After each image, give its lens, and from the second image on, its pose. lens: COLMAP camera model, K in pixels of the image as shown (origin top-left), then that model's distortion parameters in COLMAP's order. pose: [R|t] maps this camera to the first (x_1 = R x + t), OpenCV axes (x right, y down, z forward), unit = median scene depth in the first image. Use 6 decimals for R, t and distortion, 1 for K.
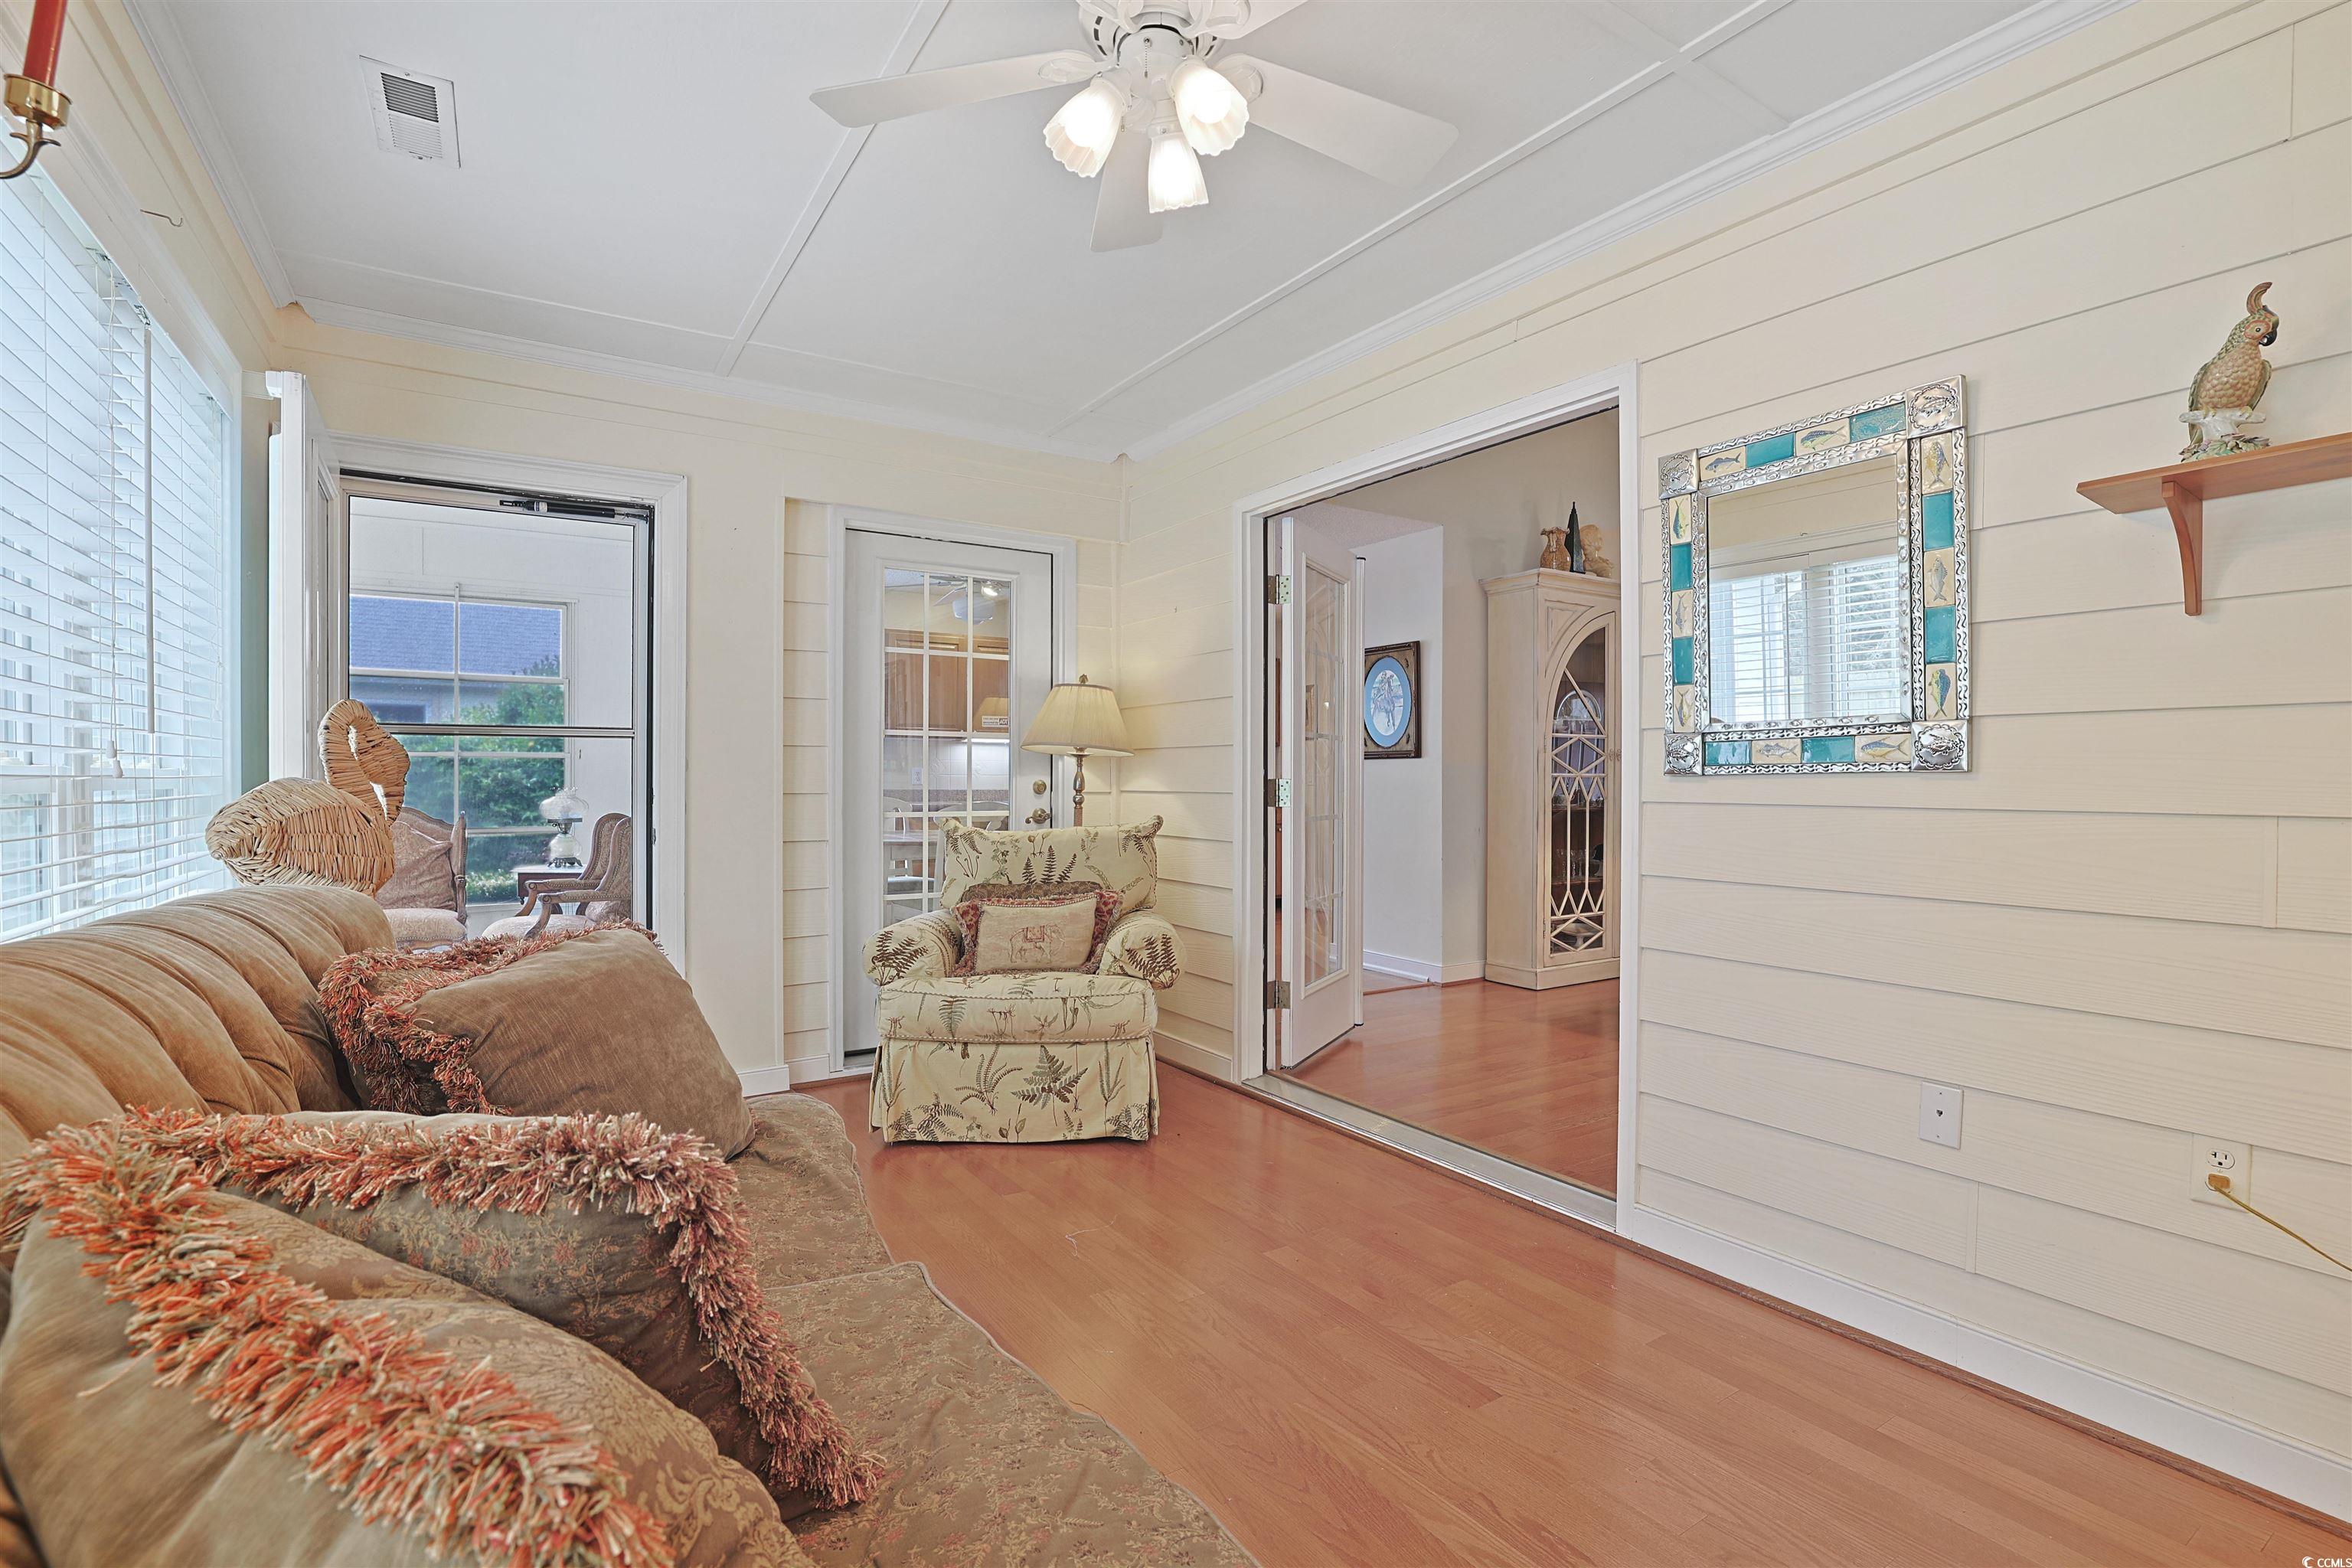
lens RADIAL K [[1077.8, 0, 1183.6], [0, 1077.8, 784.1], [0, 0, 1]] dist [-0.053055, 0.020918]
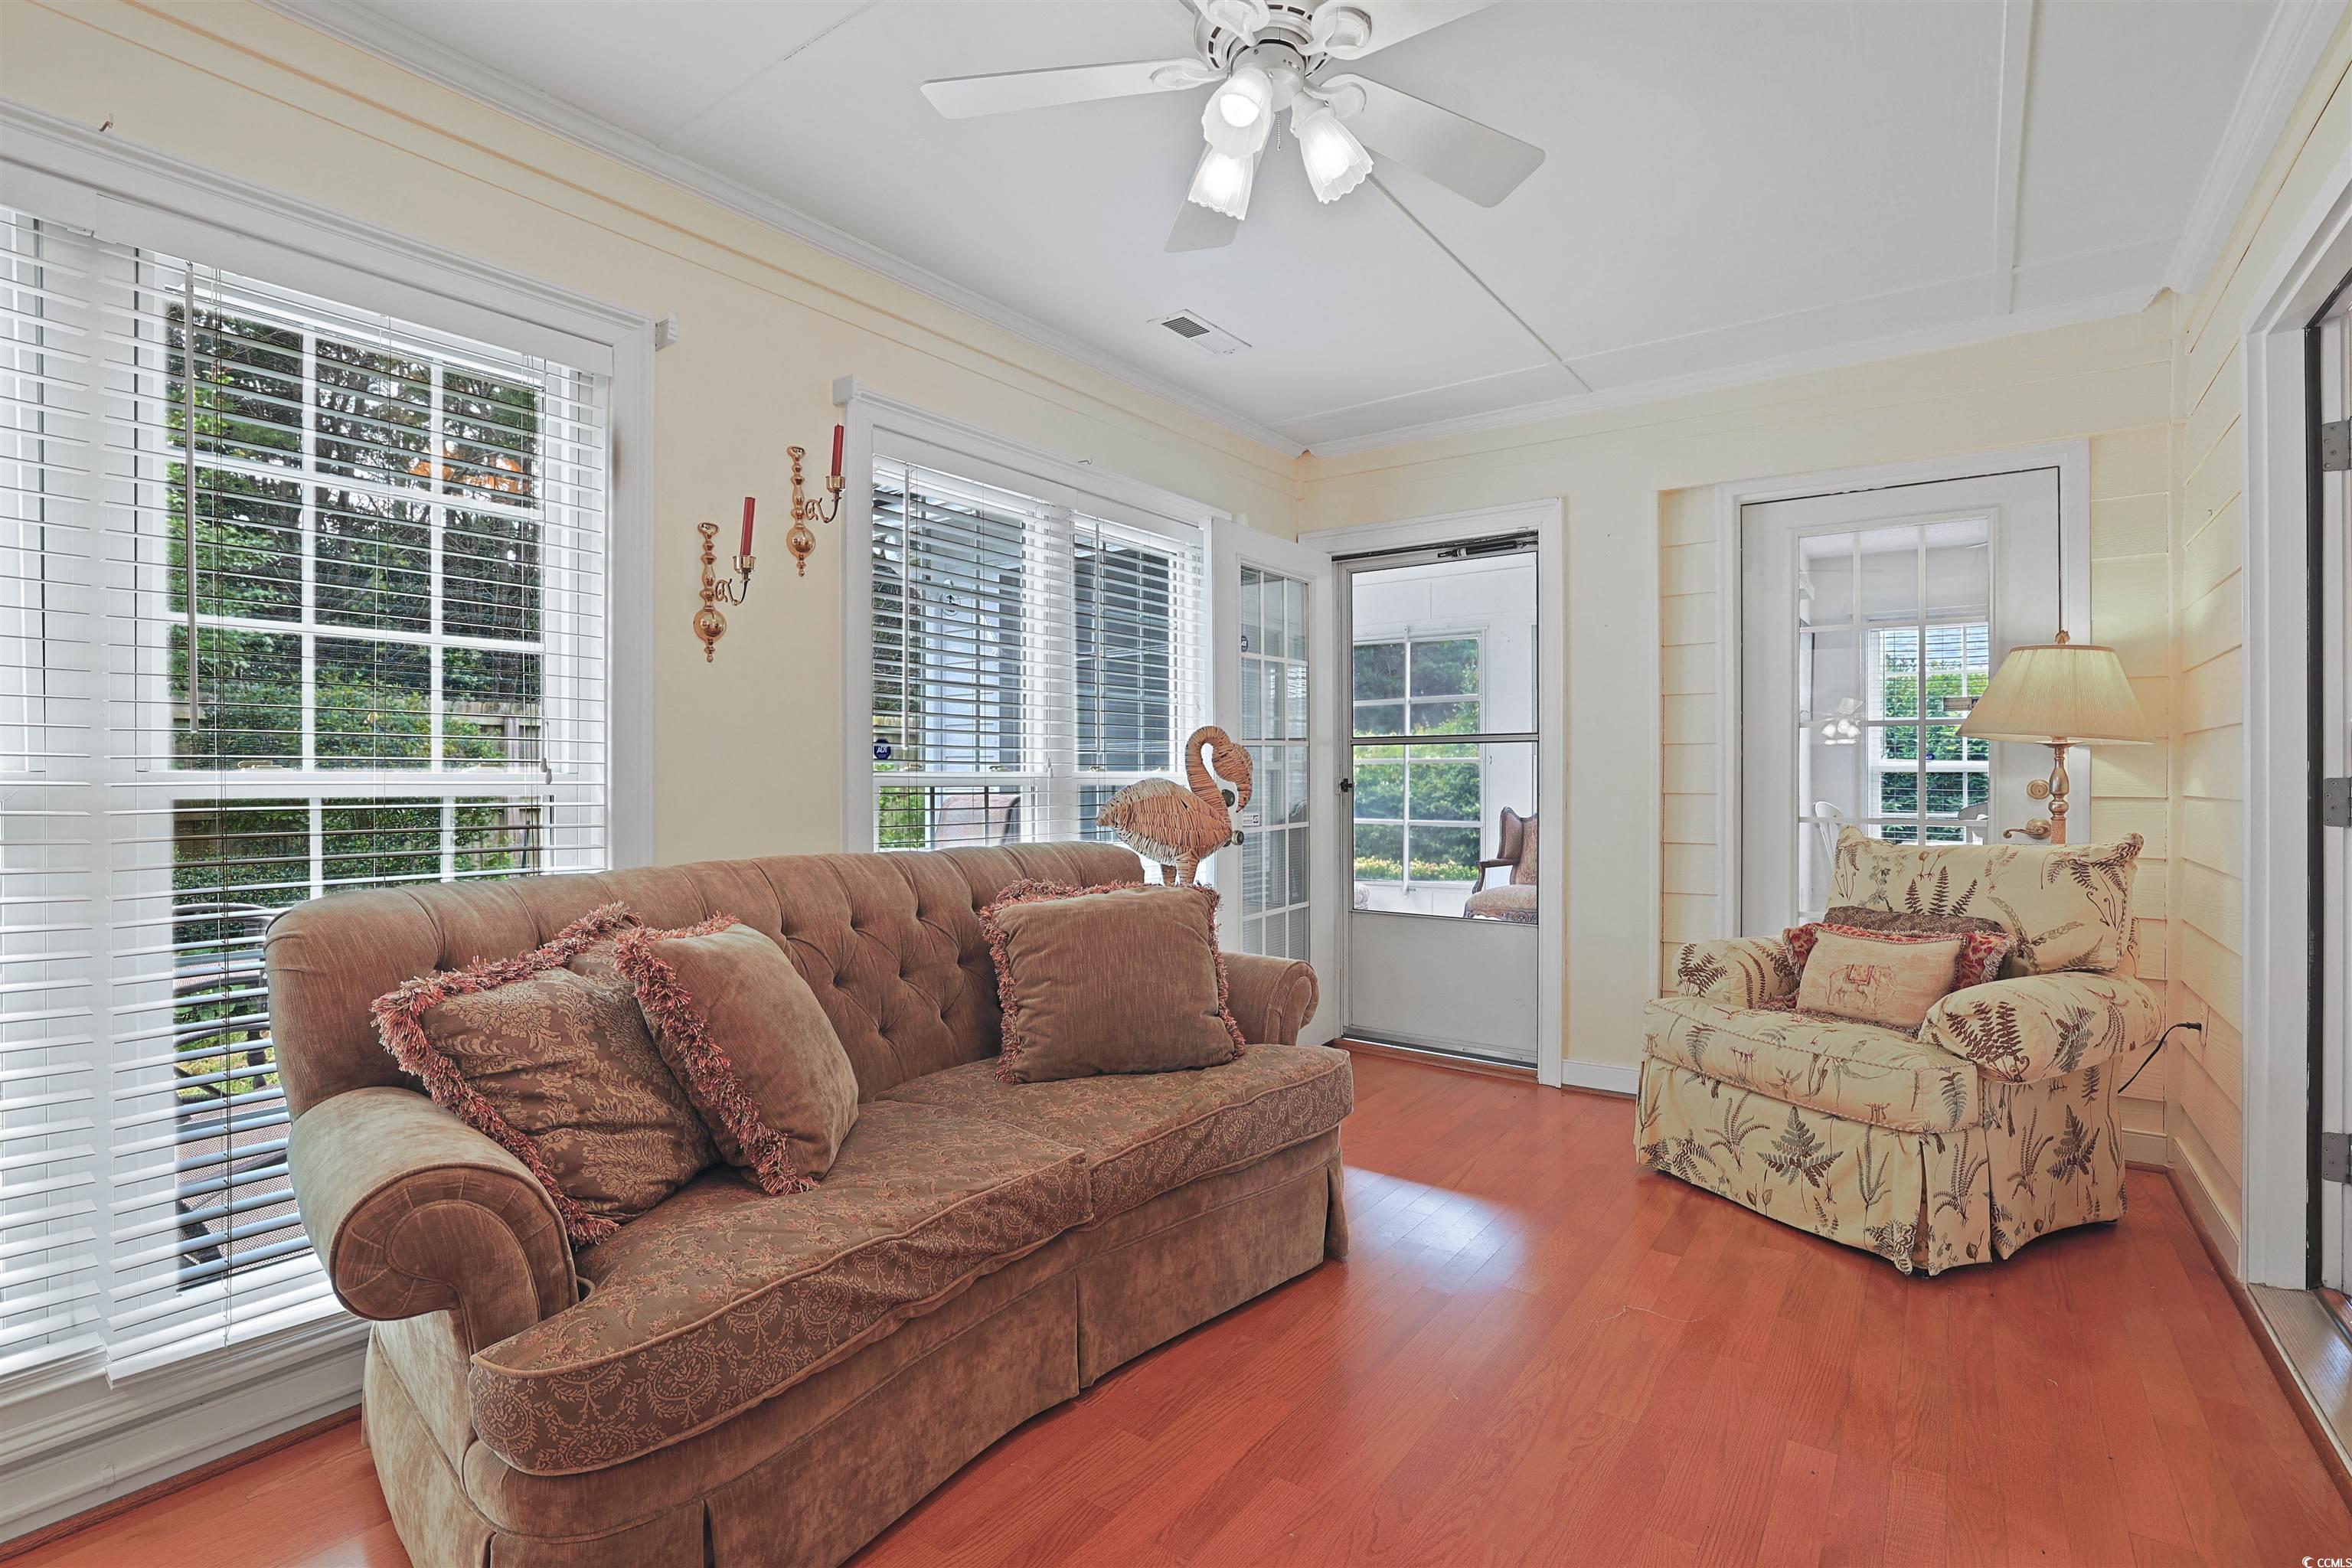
lens RADIAL K [[1077.8, 0, 1183.6], [0, 1077.8, 784.1], [0, 0, 1]] dist [-0.053055, 0.020918]
pose [[0.368368, 0.002185, -0.929678, 0.439494], [-0.003836, 0.999992, 0.000831, 0.001195], [0.929672, 0.003260, 0.368373, 0.277901]]
